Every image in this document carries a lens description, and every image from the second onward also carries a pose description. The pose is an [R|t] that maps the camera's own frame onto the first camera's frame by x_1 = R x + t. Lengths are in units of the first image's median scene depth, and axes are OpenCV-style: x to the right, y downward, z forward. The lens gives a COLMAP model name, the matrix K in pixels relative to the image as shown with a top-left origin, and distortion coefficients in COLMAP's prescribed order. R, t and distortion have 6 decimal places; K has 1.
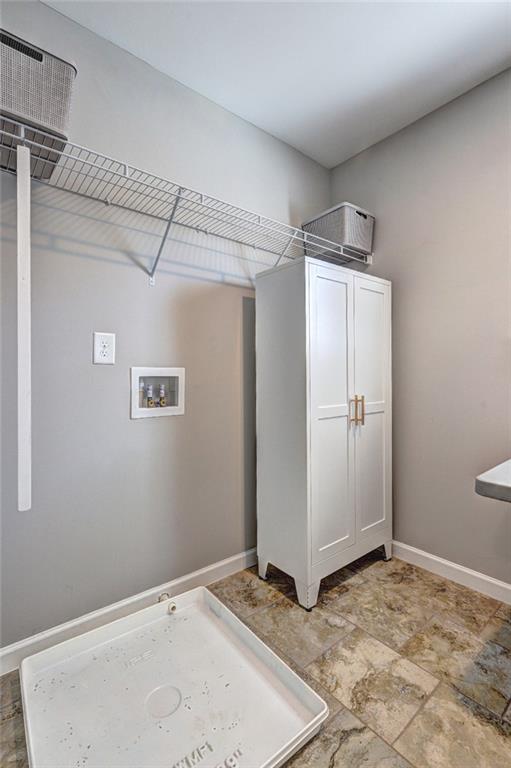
lens RADIAL K [[344.3, 0, 260.1], [0, 344.3, 380.4], [0, 0, 1]] dist [-0.007508, 0.003853]
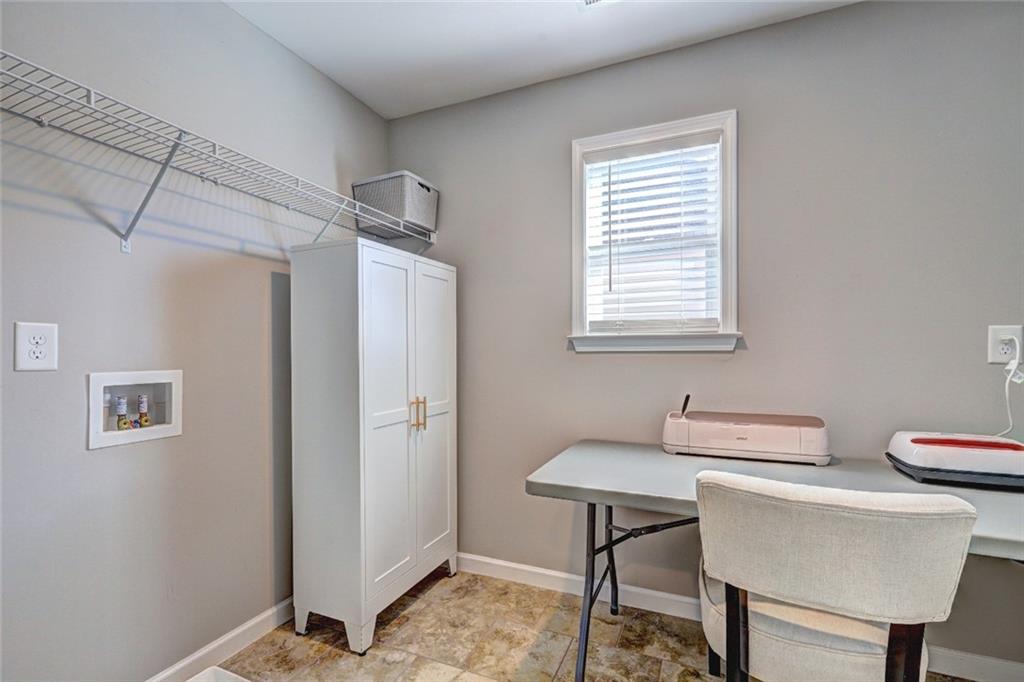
lens RADIAL K [[459.1, 0, 515.5], [0, 459.1, 347.9], [0, 0, 1]] dist [-0.007508, 0.003853]
pose [[0.890651, 0.001101, 0.454686, -0.035063], [0.002621, 0.999968, -0.007555, -0.076109], [-0.454680, 0.007920, 0.890620, -0.176529]]
